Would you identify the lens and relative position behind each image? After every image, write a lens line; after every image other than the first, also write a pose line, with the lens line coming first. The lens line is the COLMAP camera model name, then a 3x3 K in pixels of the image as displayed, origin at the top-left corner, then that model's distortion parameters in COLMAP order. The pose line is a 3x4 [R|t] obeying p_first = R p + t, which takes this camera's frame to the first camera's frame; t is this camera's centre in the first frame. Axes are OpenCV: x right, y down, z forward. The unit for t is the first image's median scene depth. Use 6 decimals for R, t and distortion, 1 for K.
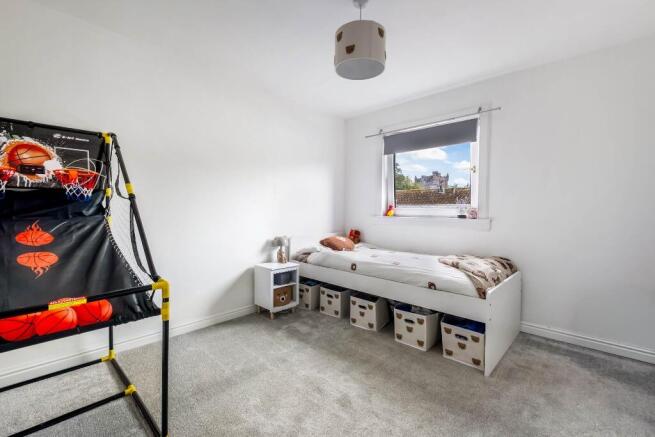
lens RADIAL K [[292.7, 0, 336.7], [0, 292.7, 214.7], [0, 0, 1]] dist [0.009816, -0.005224]
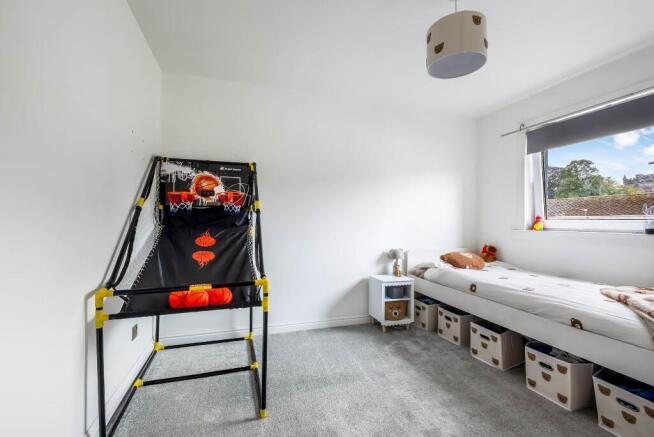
lens RADIAL K [[301.7, 0, 331.7], [0, 301.7, 214.2], [0, 0, 1]] dist [0.004883, -0.004032]
pose [[0.869767, -0.012773, -0.493297, 0.159751], [-0.008992, 0.999089, -0.041723, 0.002874], [0.493380, 0.040725, 0.868860, 0.016351]]
